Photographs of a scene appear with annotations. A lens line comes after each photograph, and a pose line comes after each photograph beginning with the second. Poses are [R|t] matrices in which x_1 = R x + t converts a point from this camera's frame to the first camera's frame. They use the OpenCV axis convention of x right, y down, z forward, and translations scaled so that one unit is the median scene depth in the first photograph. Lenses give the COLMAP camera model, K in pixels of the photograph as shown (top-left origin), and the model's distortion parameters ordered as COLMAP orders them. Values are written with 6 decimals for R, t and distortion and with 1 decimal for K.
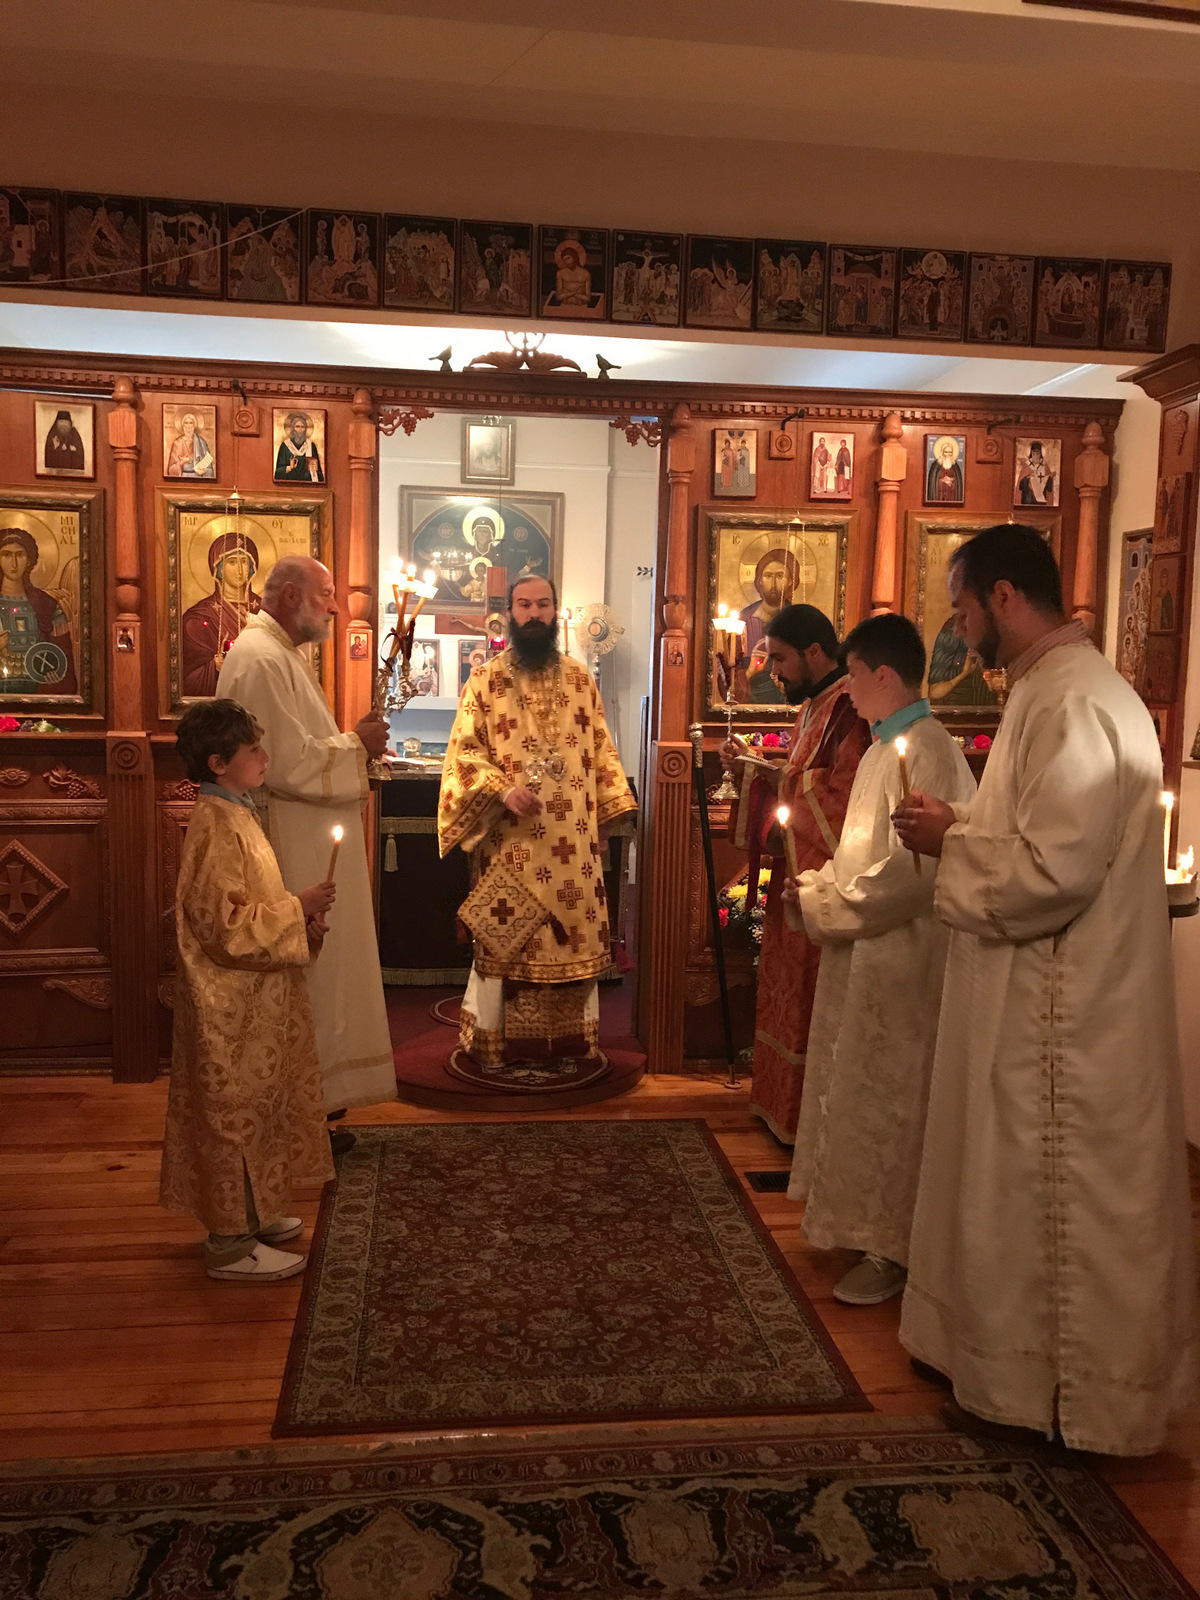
lens RADIAL K [[1342.6, 0, 597.0], [0, 1342.6, 787.9], [0, 0, 1]] dist [0.006202, -0.003445]
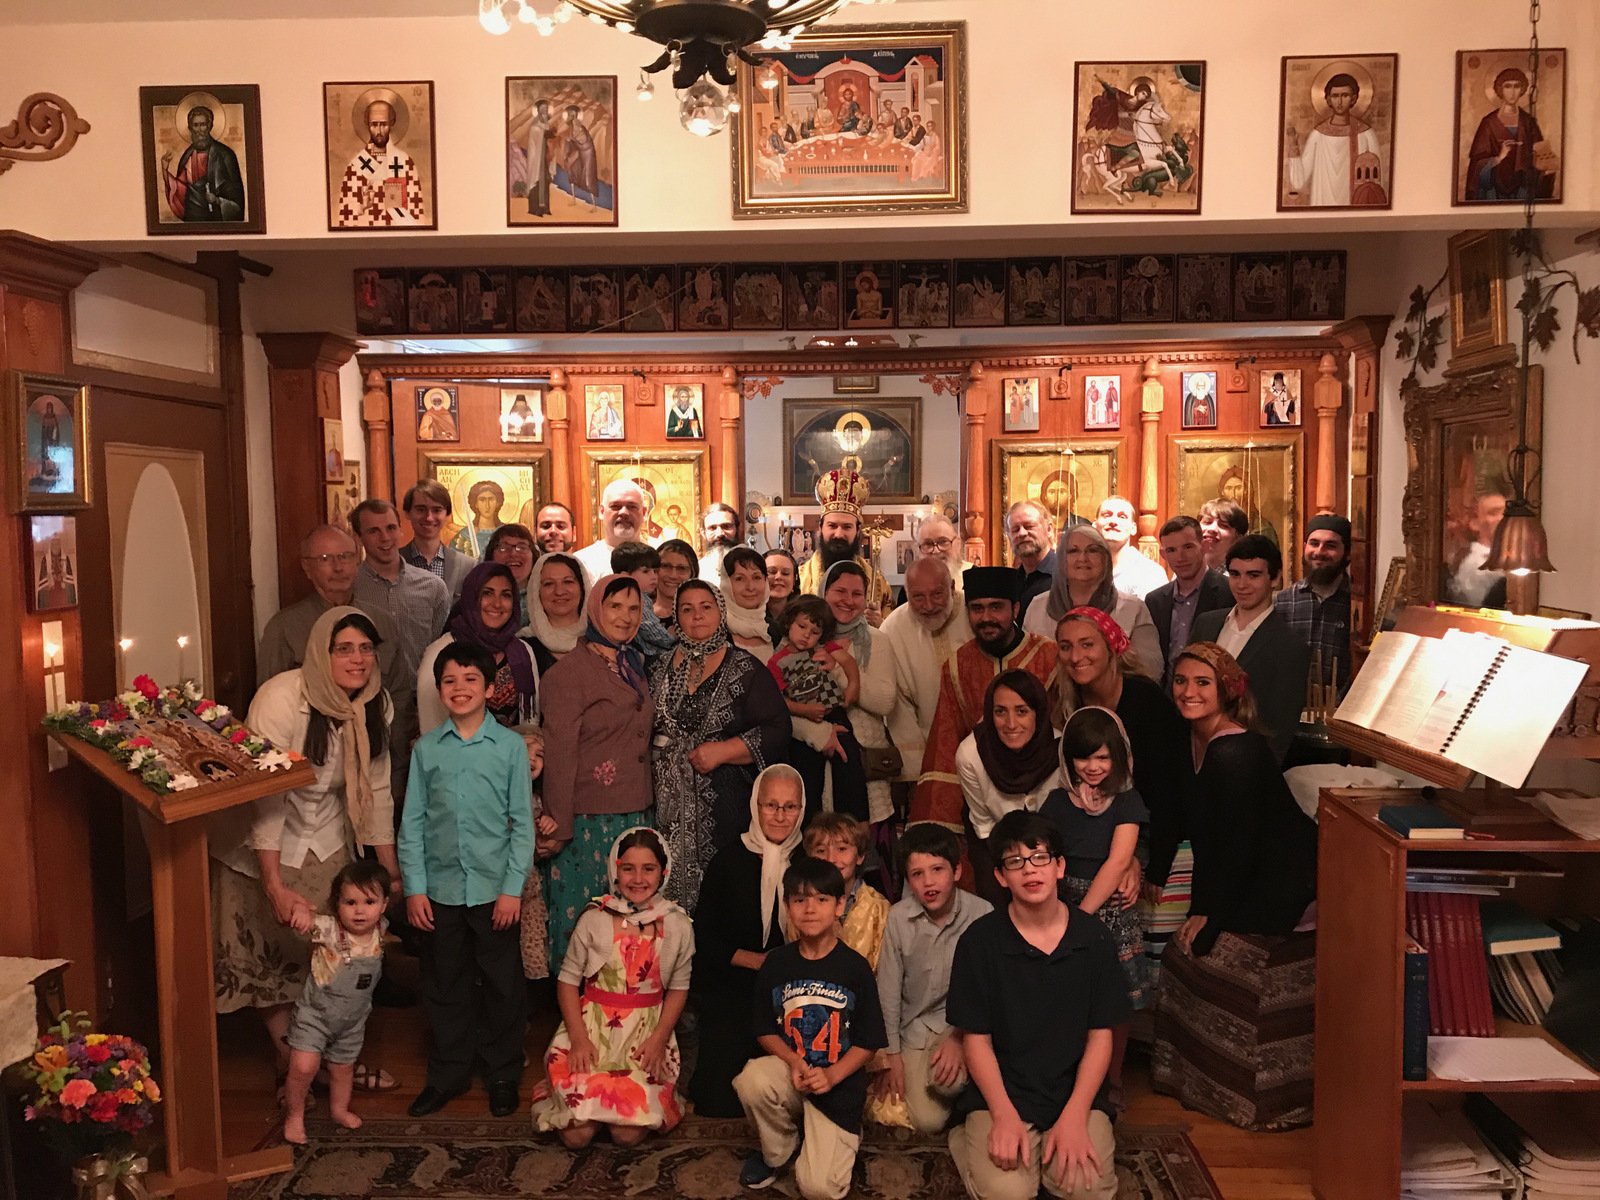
lens RADIAL K [[1341.9, 0, 780.7], [0, 1341.9, 601.5], [0, 0, 1]] dist [0.070534, -0.069809]
pose [[0.983036, -0.021276, -0.182173, 0.110295], [0.017812, 0.999629, -0.020628, -0.037121], [0.182544, 0.017033, 0.983050, -0.285573]]
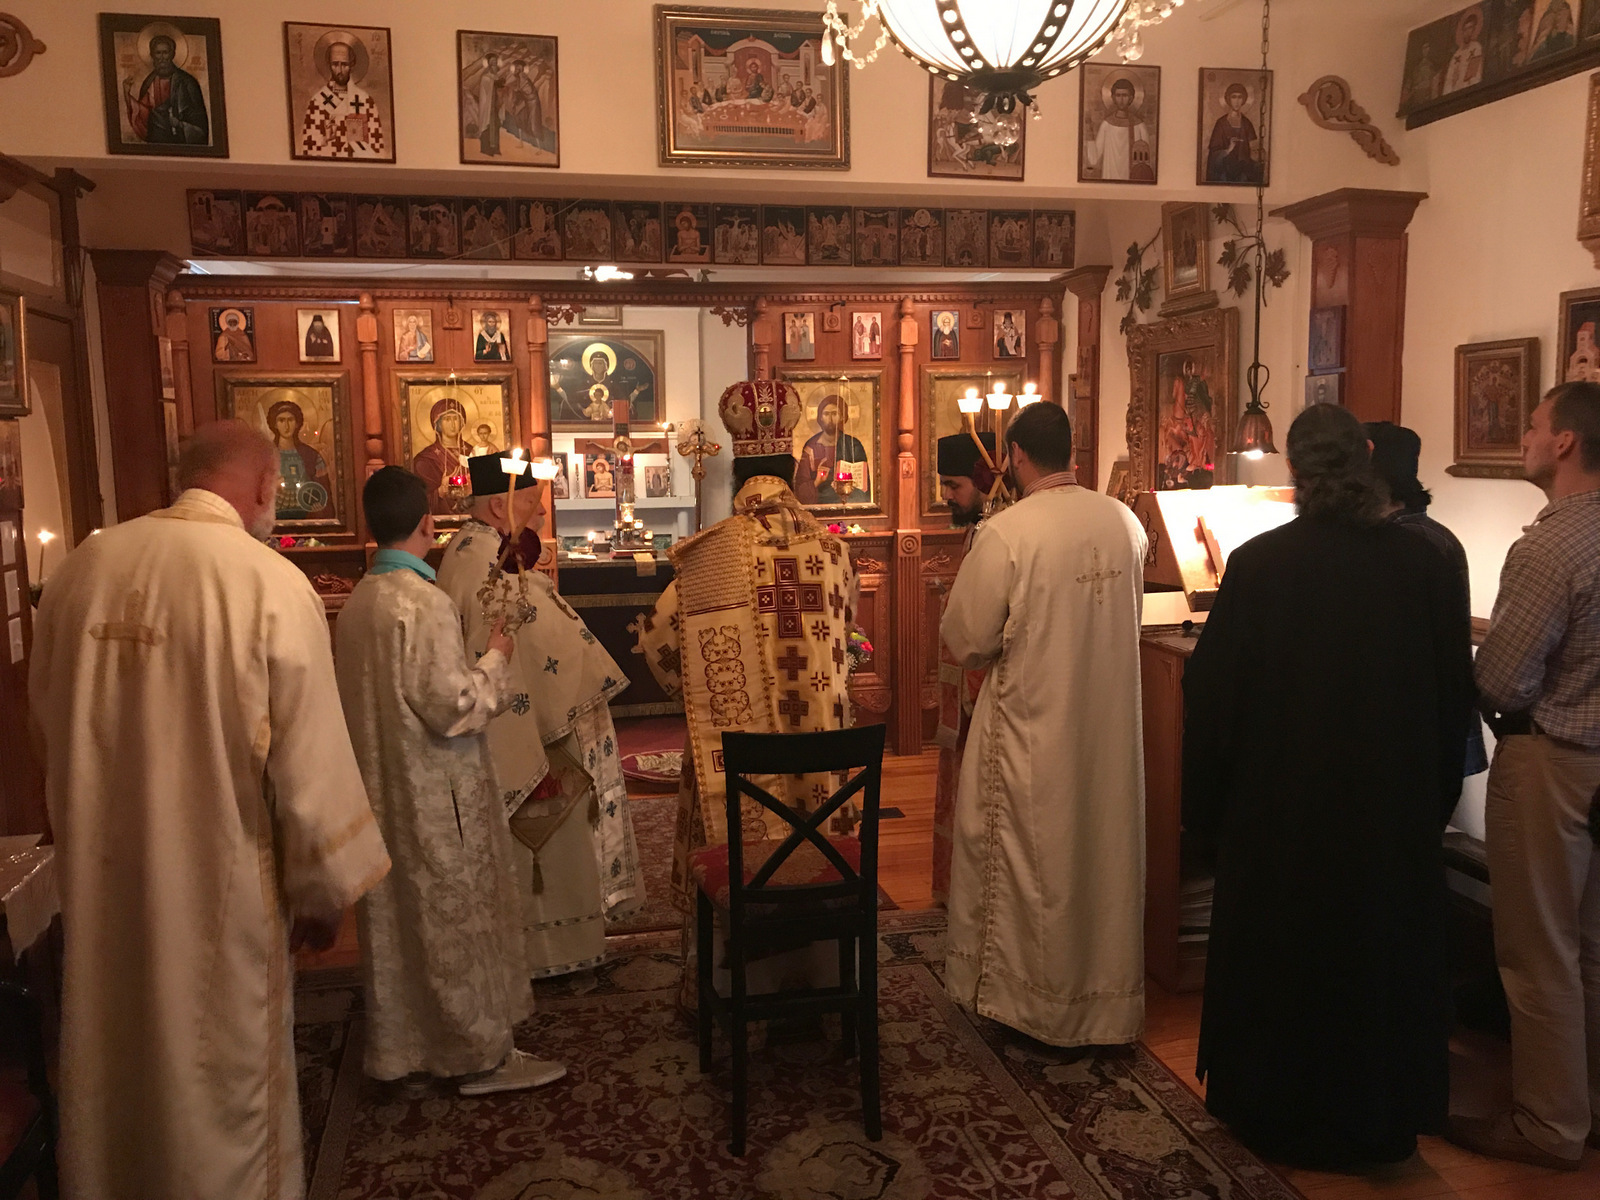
lens RADIAL K [[1354.3, 0, 782.5], [0, 1354.3, 596.9], [0, 0, 1]] dist [0.018570, 0.047071]
pose [[0.995900, -0.047731, 0.076838, -0.040185], [0.045852, 0.998609, 0.026029, -0.003520], [-0.077973, -0.022399, 0.996704, -0.452152]]
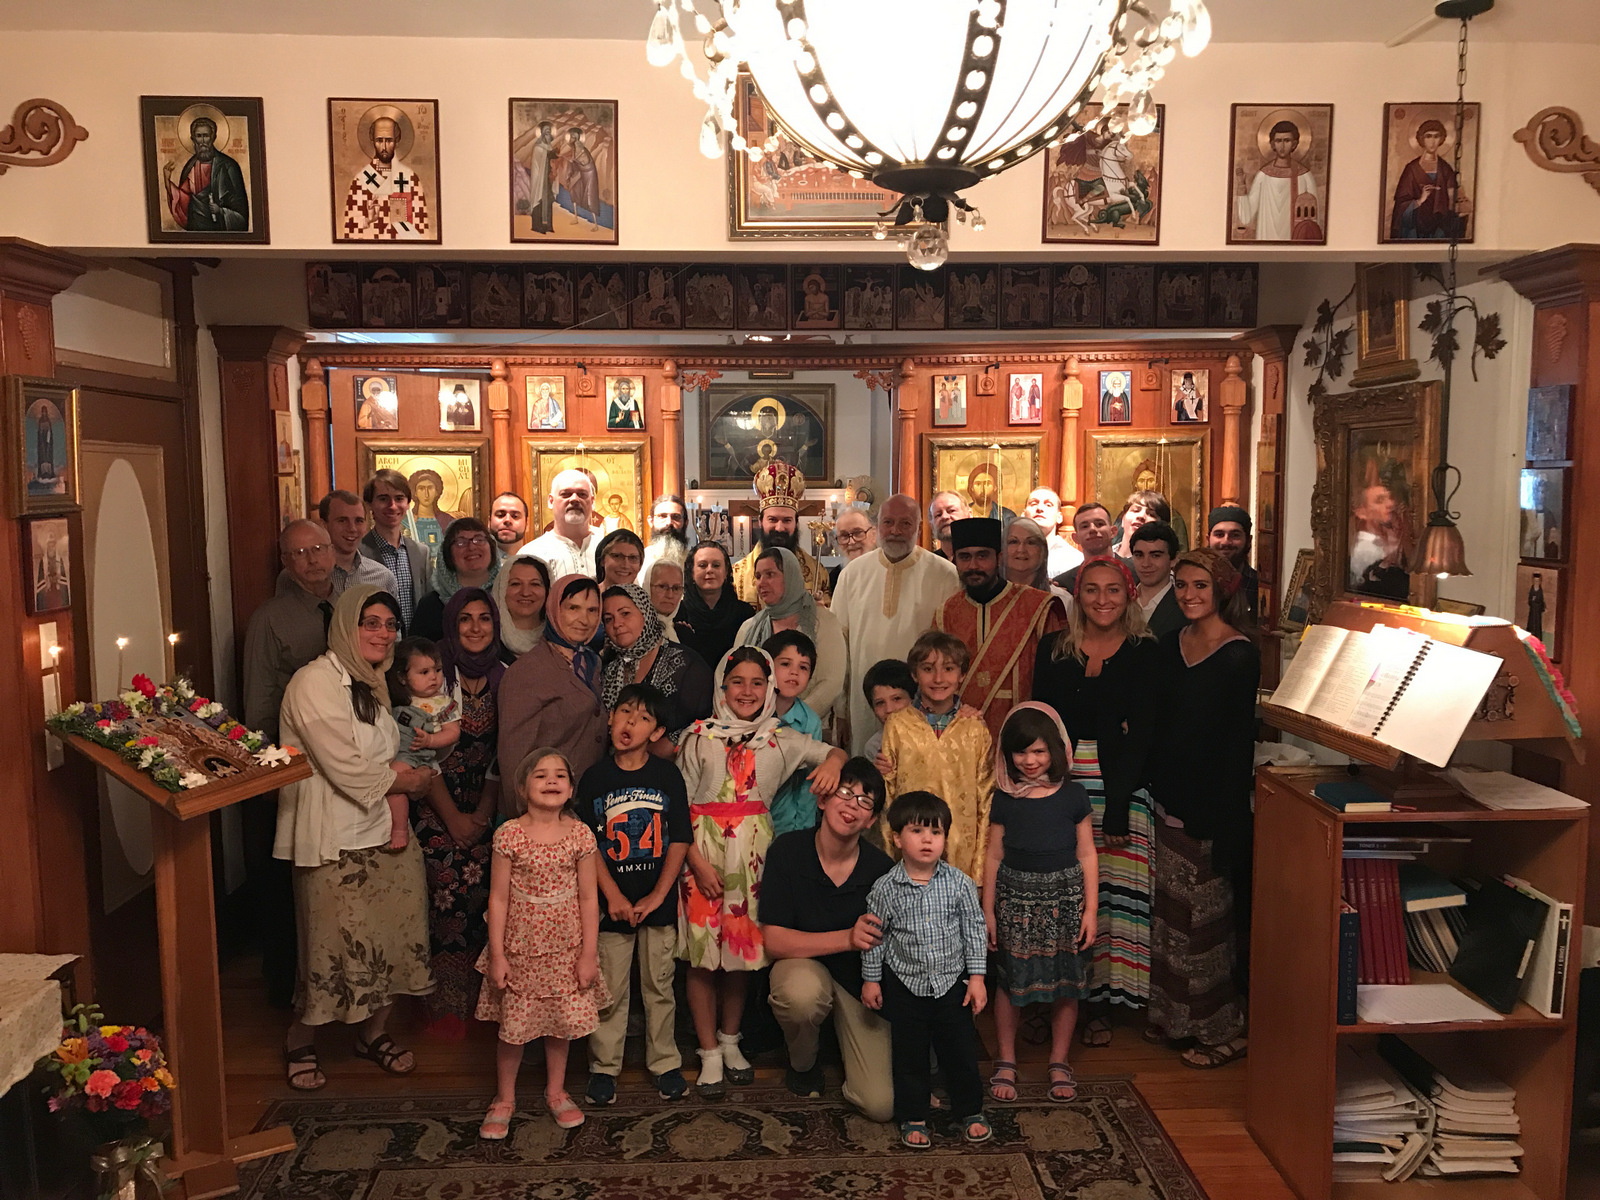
lens RADIAL K [[1341.9, 0, 780.7], [0, 1341.9, 601.5], [0, 0, 1]] dist [0.070534, -0.069809]
pose [[0.995727, -0.022770, -0.089495, 0.052192], [0.023101, 0.999730, 0.002664, -0.053455], [0.089410, -0.004720, 0.995984, -0.341681]]
